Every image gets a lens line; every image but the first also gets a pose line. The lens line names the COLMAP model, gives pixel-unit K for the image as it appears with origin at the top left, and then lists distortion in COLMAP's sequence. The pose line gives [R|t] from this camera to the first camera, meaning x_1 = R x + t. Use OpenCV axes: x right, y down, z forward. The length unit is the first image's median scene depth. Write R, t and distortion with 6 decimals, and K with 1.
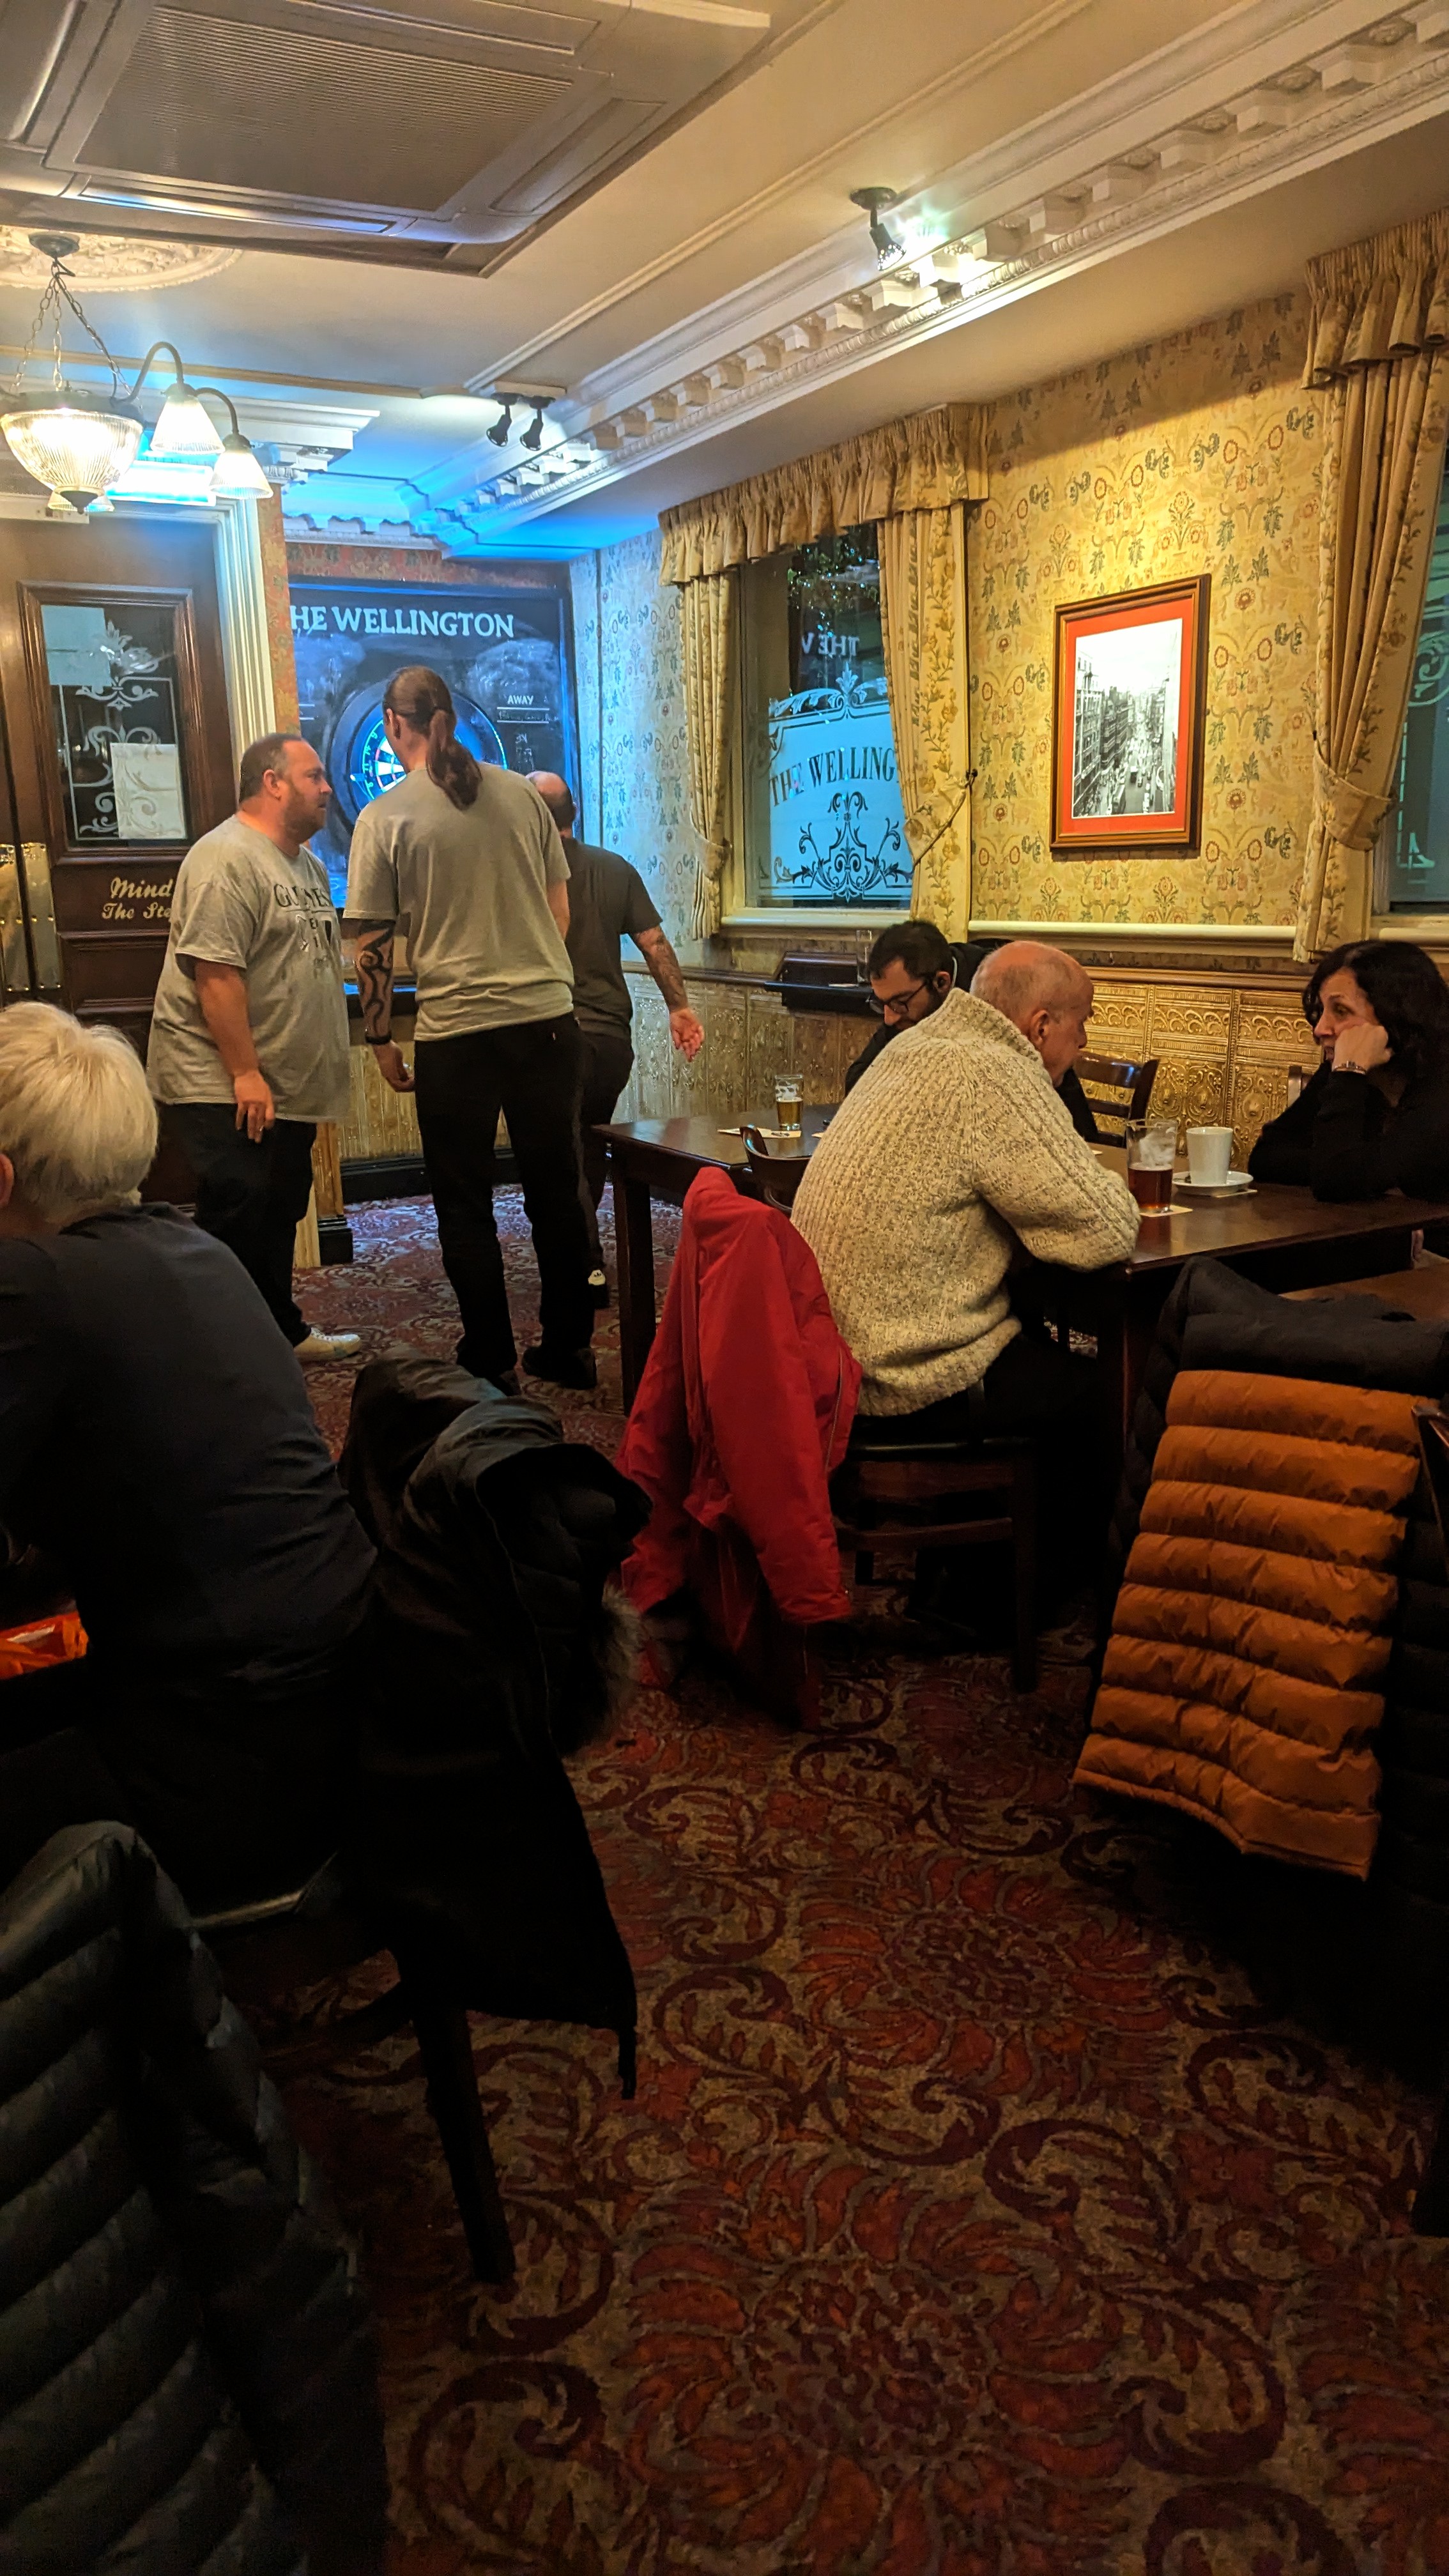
lens RADIAL K [[1834.4, 0, 734.9], [0, 1834.4, 1286.6], [0, 0, 1]] dist [0.043633, -0.024503]
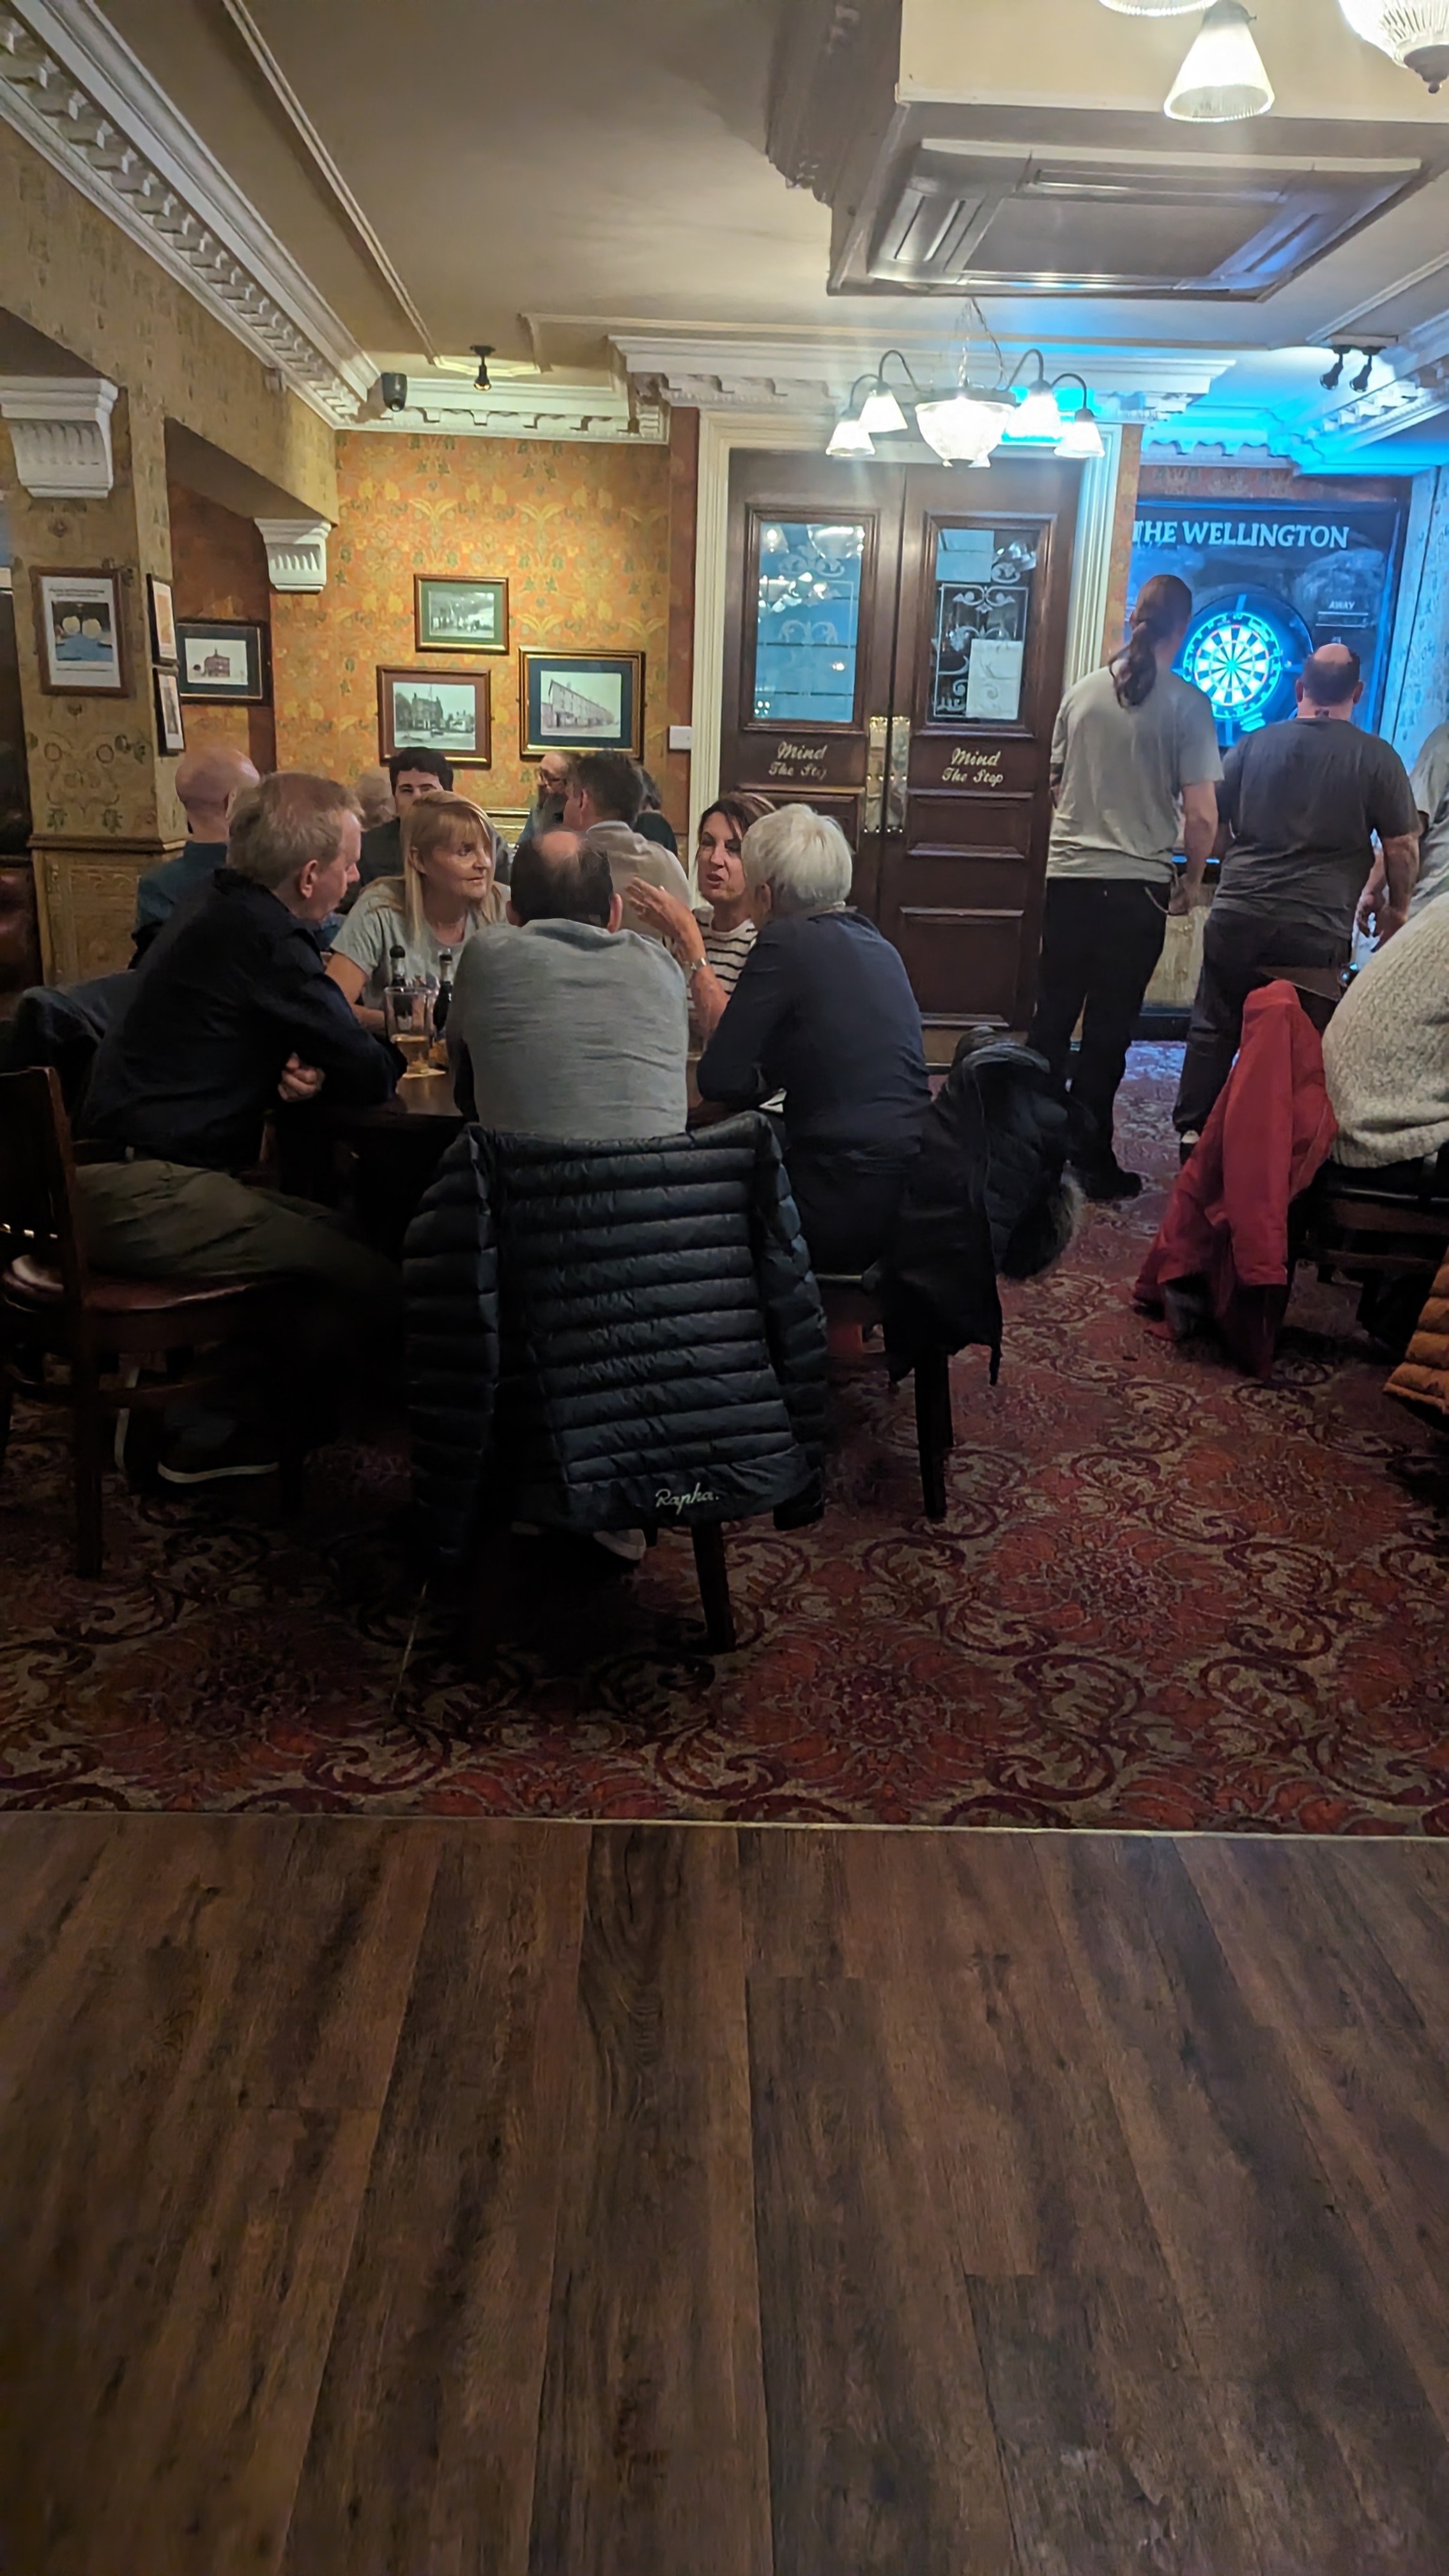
lens RADIAL K [[1834.4, 0, 721.7], [0, 1834.4, 1298.6], [0, 0, 1]] dist [0.043633, -0.024503]
pose [[0.888579, 0.185007, -0.419763, 0.129159], [-0.157509, 0.982482, 0.099596, 0.052621], [0.430835, -0.022382, 0.902153, -0.233883]]
